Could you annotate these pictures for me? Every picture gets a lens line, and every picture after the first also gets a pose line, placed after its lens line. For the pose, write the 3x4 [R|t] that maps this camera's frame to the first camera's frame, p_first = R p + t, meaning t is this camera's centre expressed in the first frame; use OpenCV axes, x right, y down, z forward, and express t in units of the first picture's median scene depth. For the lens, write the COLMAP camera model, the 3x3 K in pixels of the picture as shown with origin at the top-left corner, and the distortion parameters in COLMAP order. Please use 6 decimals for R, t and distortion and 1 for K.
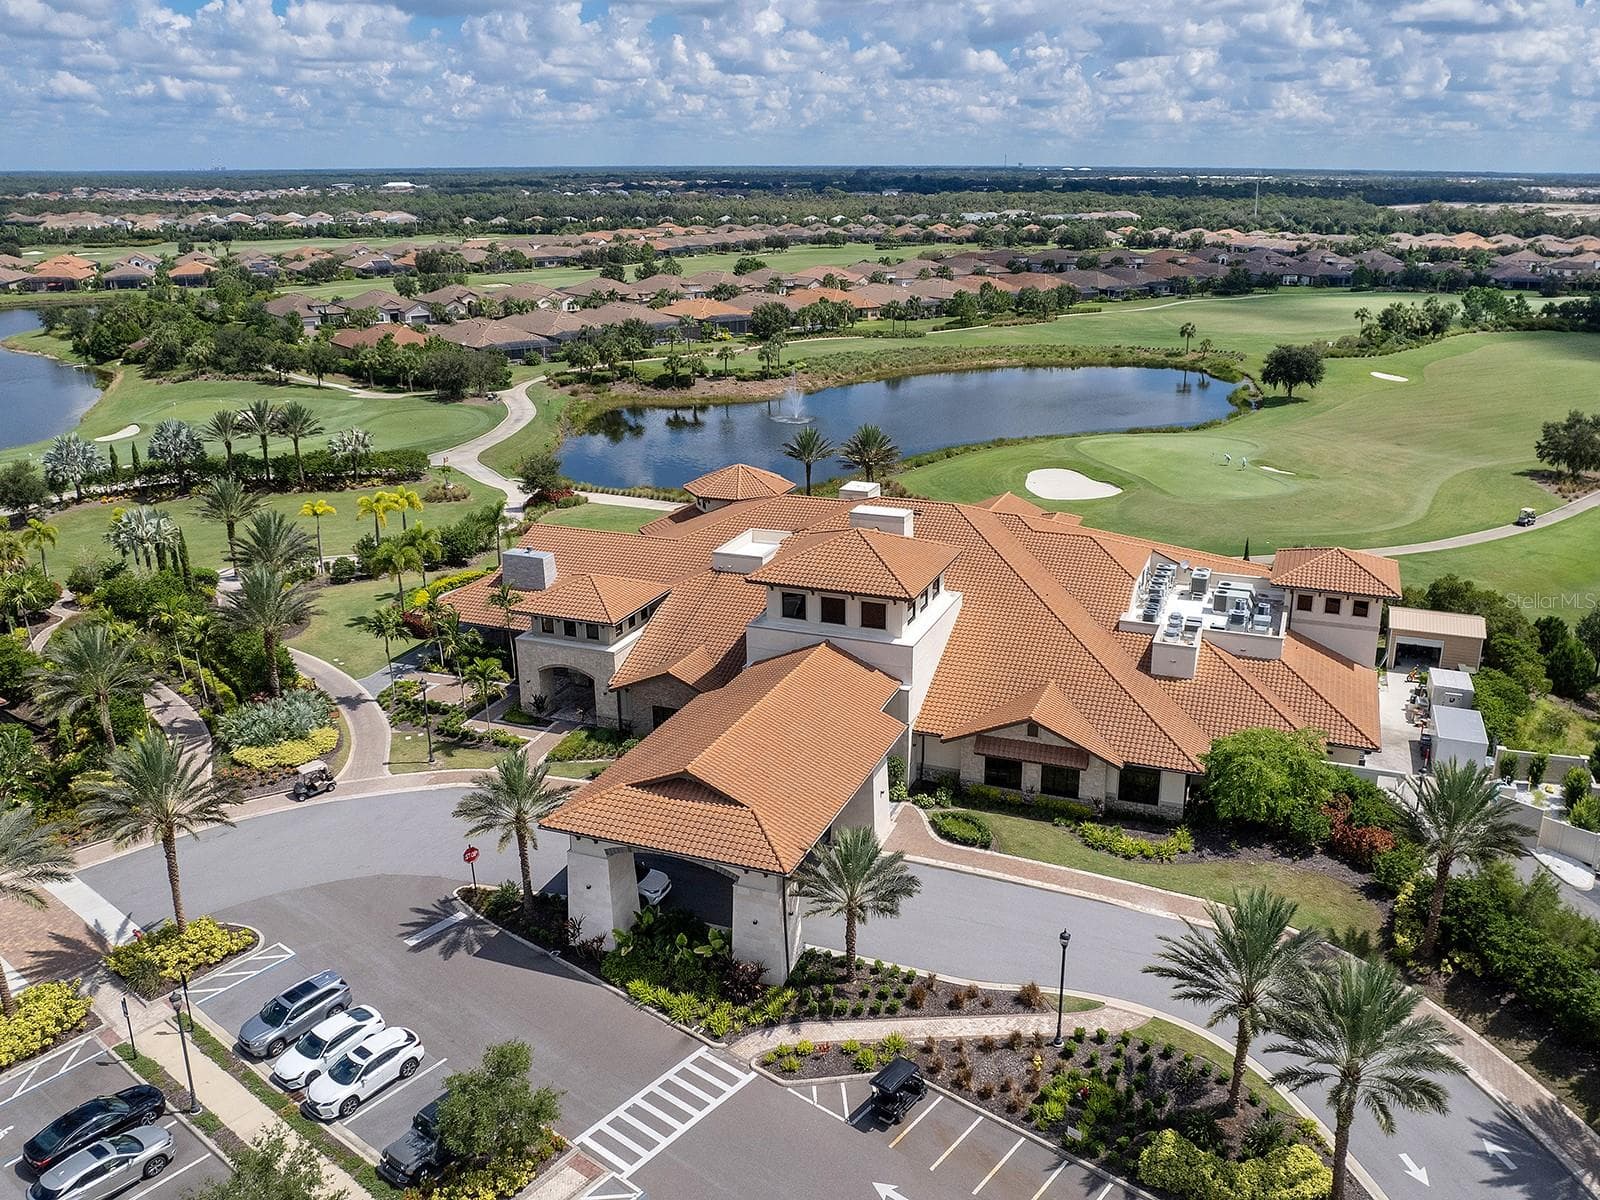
lens RADIAL K [[1271.0, 0, 800.0], [0, 1271.0, 600.0], [0, 0, 1]] dist [0.003374, 0.006403]
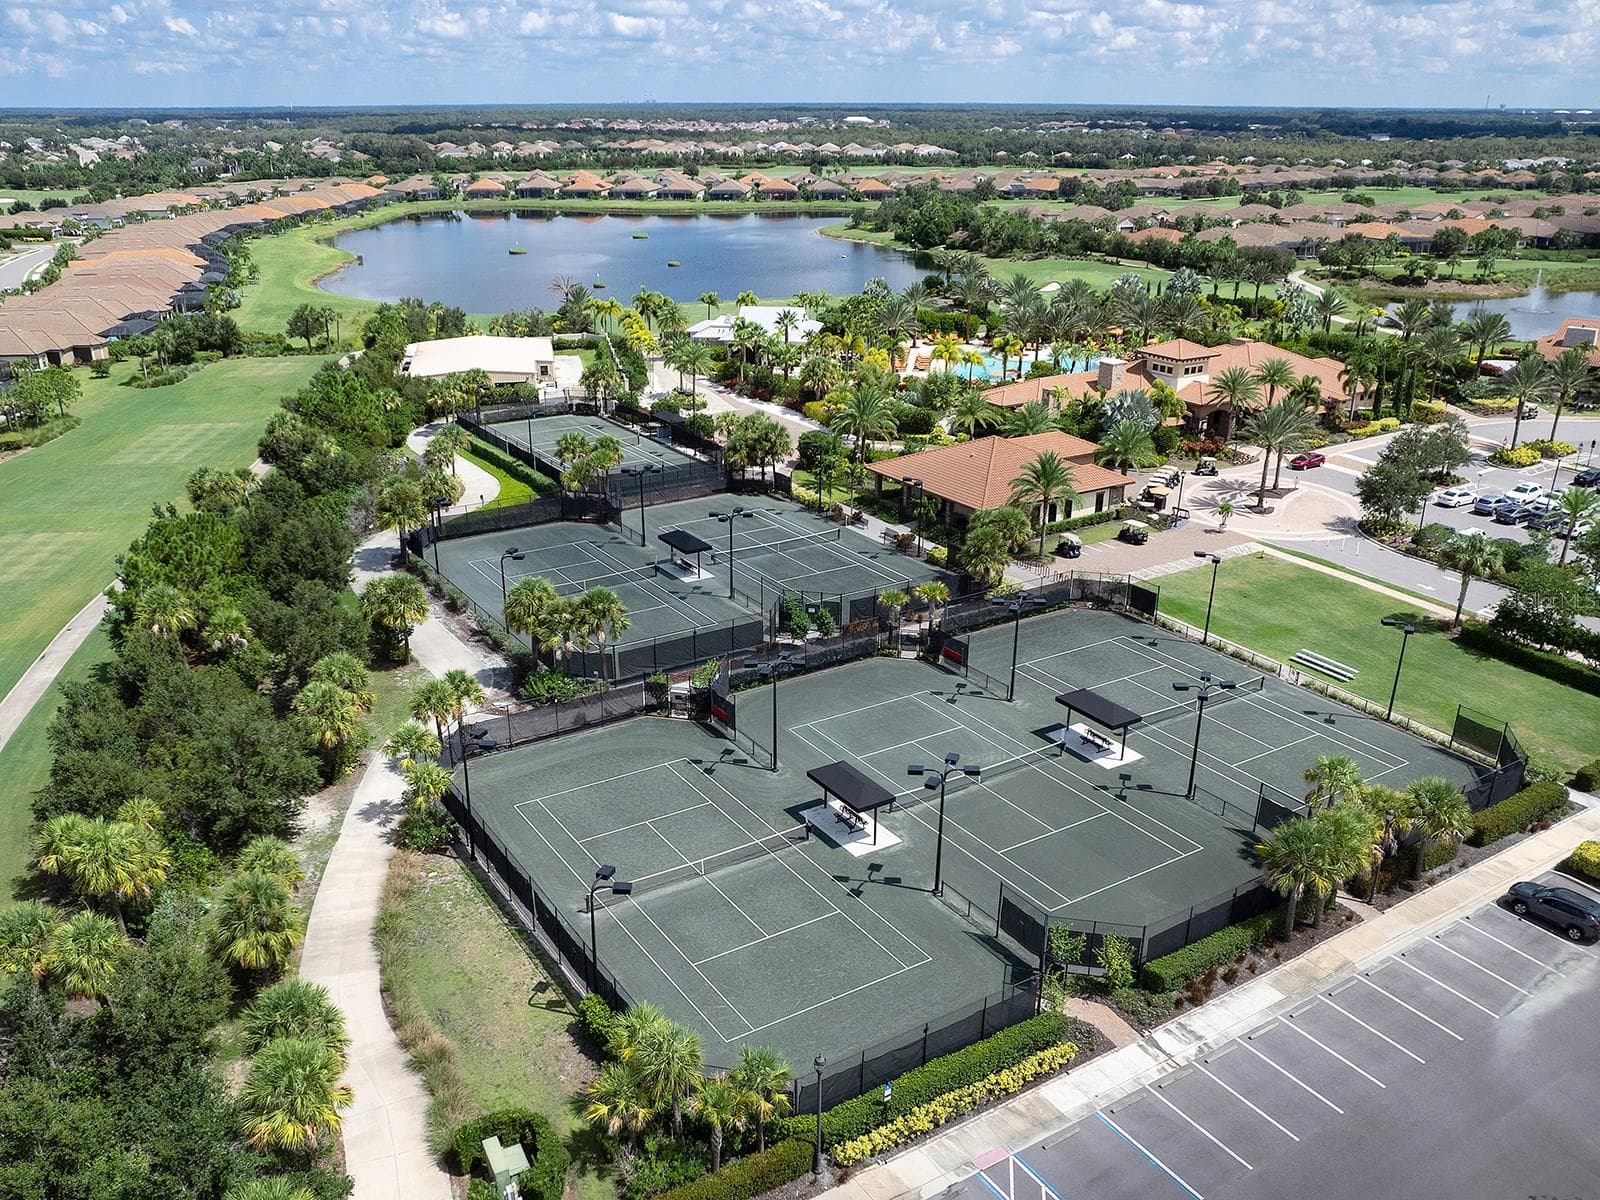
lens RADIAL K [[1339.7, 0, 800.0], [0, 1339.7, 600.0], [0, 0, 1]] dist [-0.073476, 0.159669]
pose [[0.955461, 0.115765, -0.271464, -0.123945], [-0.107942, 0.993199, 0.043626, 0.065952], [0.274668, -0.012381, 0.961459, -0.191397]]
